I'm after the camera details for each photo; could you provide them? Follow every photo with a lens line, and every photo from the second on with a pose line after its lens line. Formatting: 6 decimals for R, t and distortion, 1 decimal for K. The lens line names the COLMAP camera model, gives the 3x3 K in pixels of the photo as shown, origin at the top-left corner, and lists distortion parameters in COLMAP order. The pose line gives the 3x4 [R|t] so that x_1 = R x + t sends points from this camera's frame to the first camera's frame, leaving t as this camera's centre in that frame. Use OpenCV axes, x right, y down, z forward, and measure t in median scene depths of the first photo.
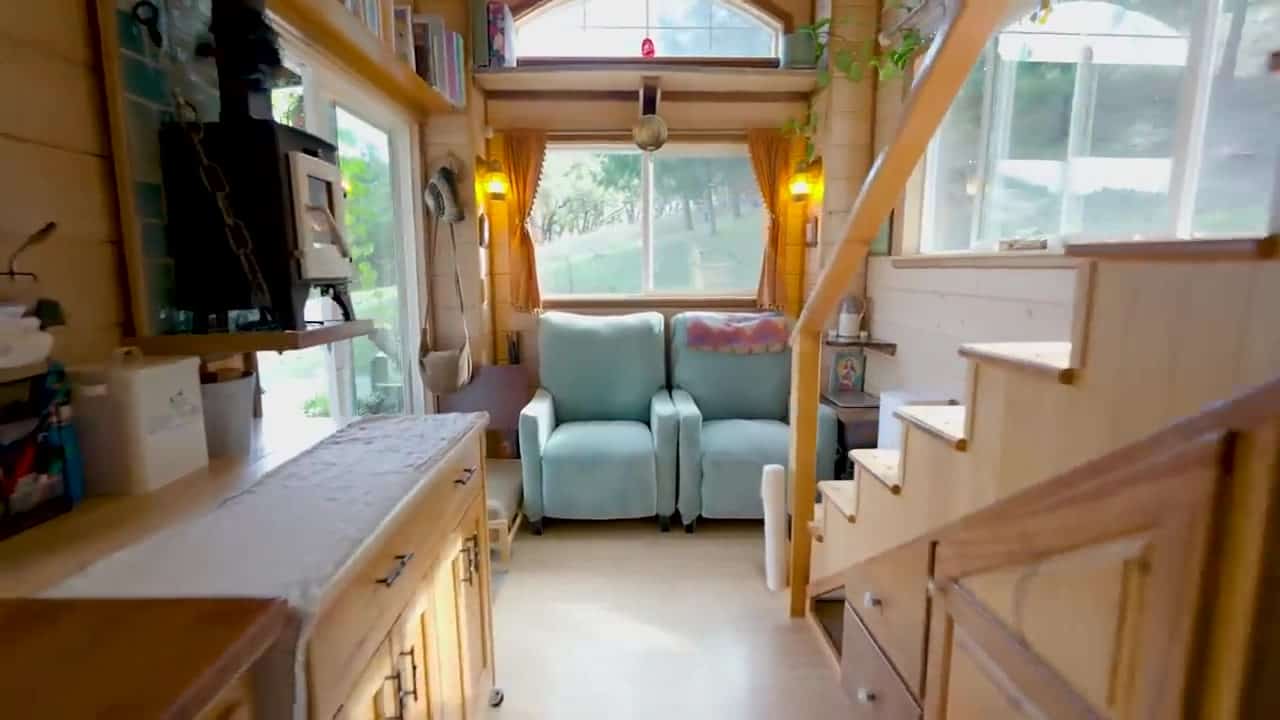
lens RADIAL K [[591.4, 0, 637.1], [0, 591.4, 360.3], [0, 0, 1]] dist [-0.001941, -0.000709]
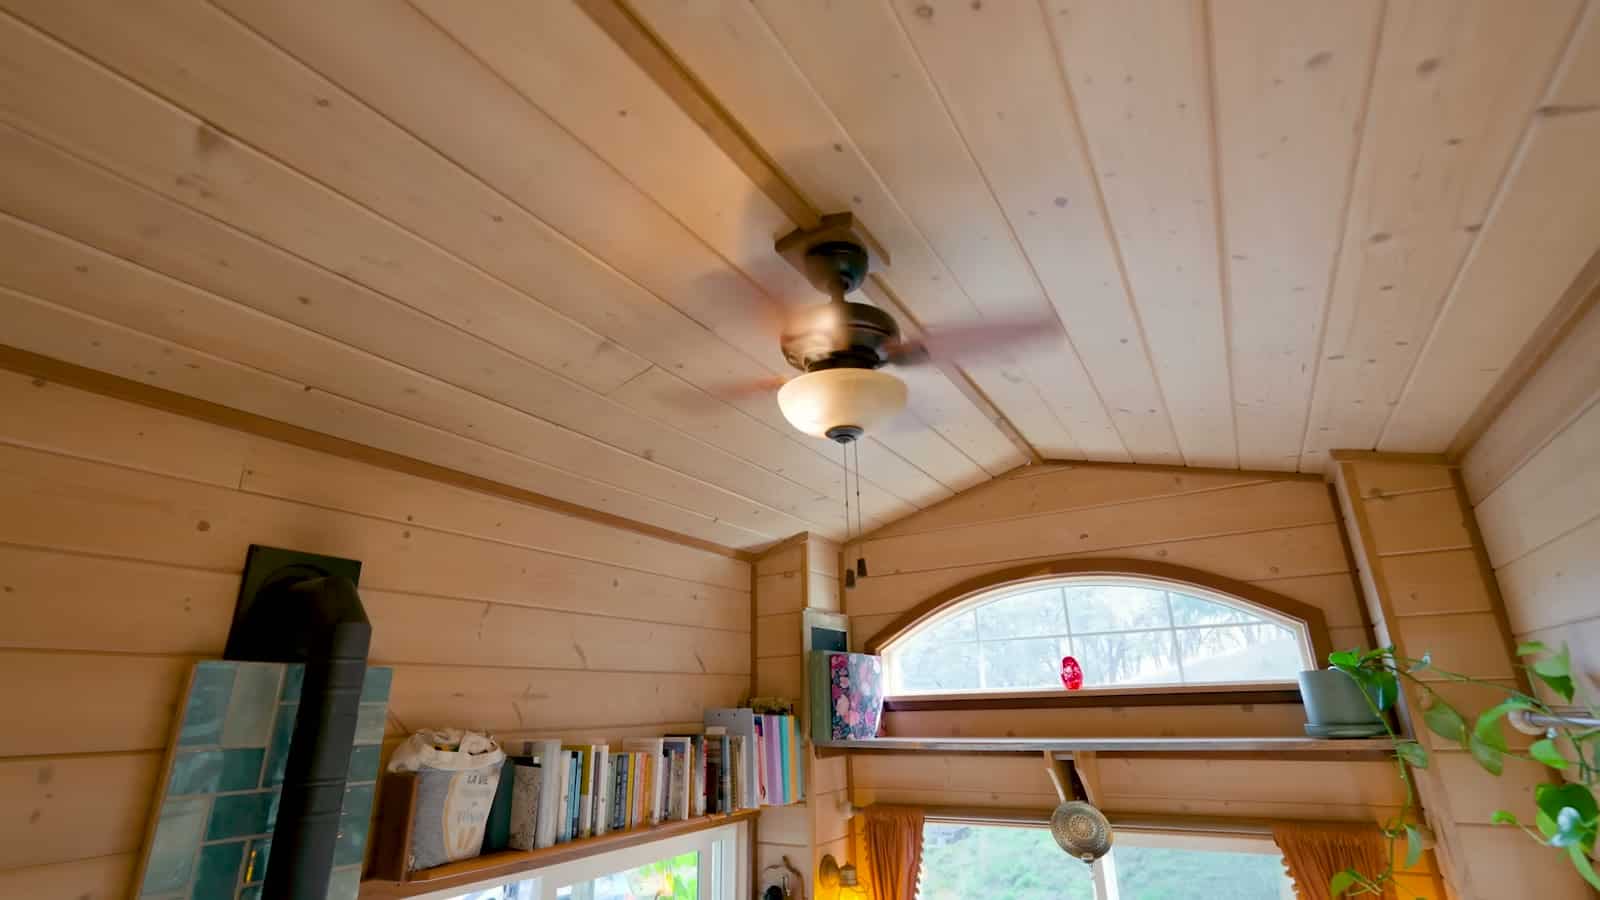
lens RADIAL K [[732.5, 0, 801.7], [0, 732.5, 456.9], [0, 0, 1]] dist [-0.002884, -0.000197]
pose [[0.850658, -0.185976, -0.491726, 0.231133], [-0.061790, 0.893486, -0.444820, -0.403170], [0.522076, 0.408774, 0.748559, 0.155424]]
